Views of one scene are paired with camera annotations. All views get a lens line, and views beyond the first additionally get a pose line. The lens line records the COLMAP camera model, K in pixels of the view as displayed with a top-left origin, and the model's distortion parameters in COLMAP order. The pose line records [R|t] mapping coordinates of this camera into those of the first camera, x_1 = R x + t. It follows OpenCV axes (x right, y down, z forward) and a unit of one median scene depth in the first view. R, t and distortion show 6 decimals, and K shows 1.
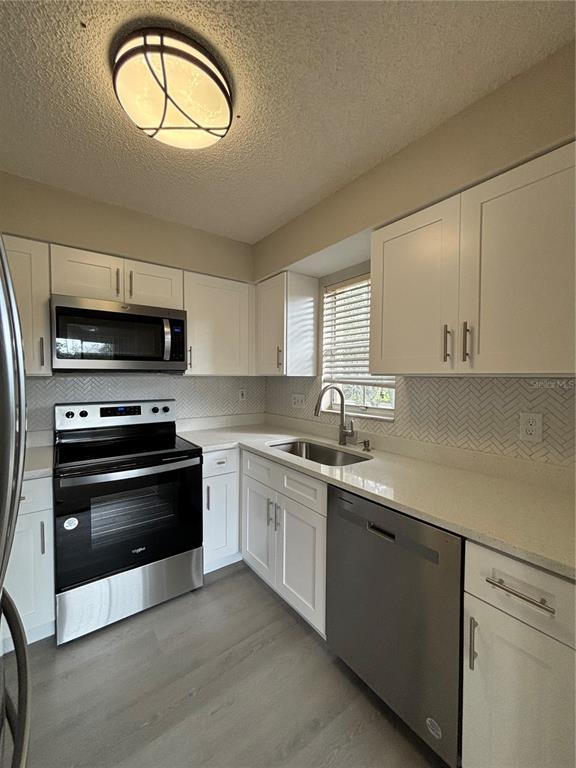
lens RADIAL K [[308.7, 0, 290.4], [0, 308.7, 386.0], [0, 0, 1]] dist [0.000972, -0.000721]
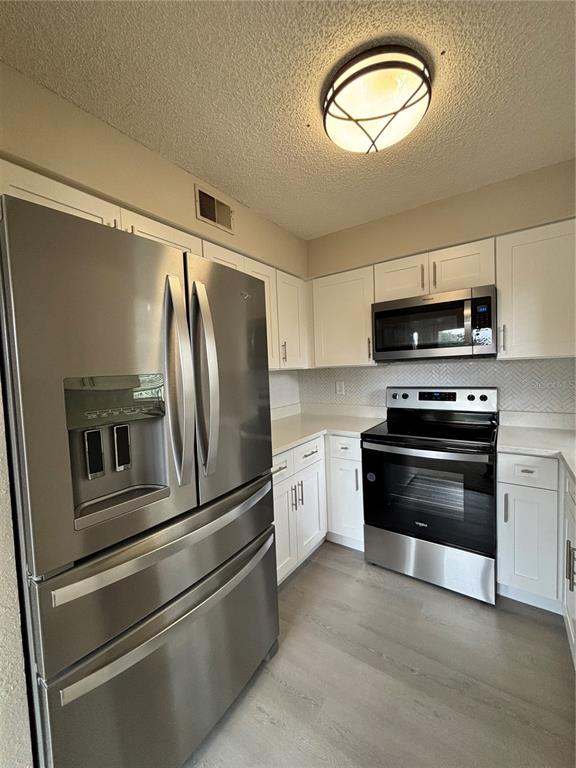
lens RADIAL K [[308.7, 0, 285.3], [0, 308.7, 385.9], [0, 0, 1]] dist [0.000972, -0.000721]
pose [[0.307771, 0.037436, -0.950724, 0.327909], [0.009448, 0.999056, 0.042398, -0.004476], [0.951414, -0.022031, 0.307127, 0.193382]]
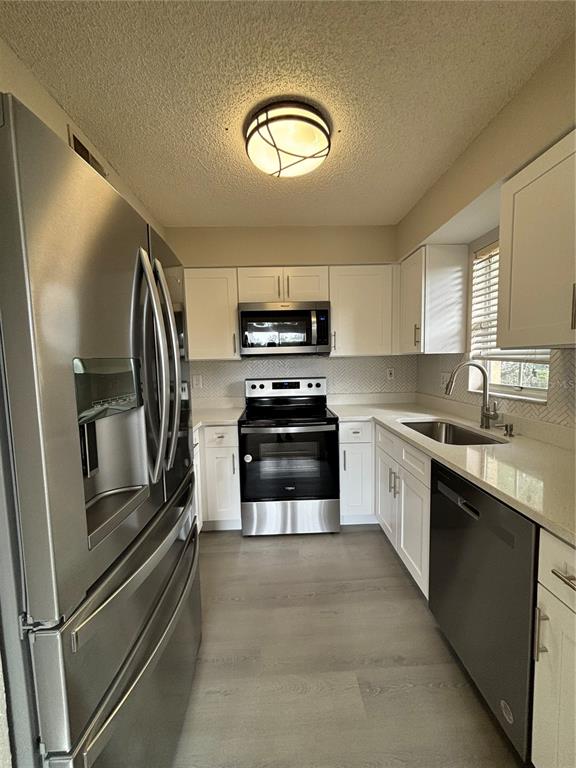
lens RADIAL K [[308.7, 0, 287.6], [0, 308.7, 386.5], [0, 0, 1]] dist [0.000972, -0.000721]
pose [[0.820132, 0.025139, -0.571622, 0.222143], [0.010148, 0.998238, 0.058460, 0.010672], [0.572085, -0.053746, 0.818432, -0.070553]]
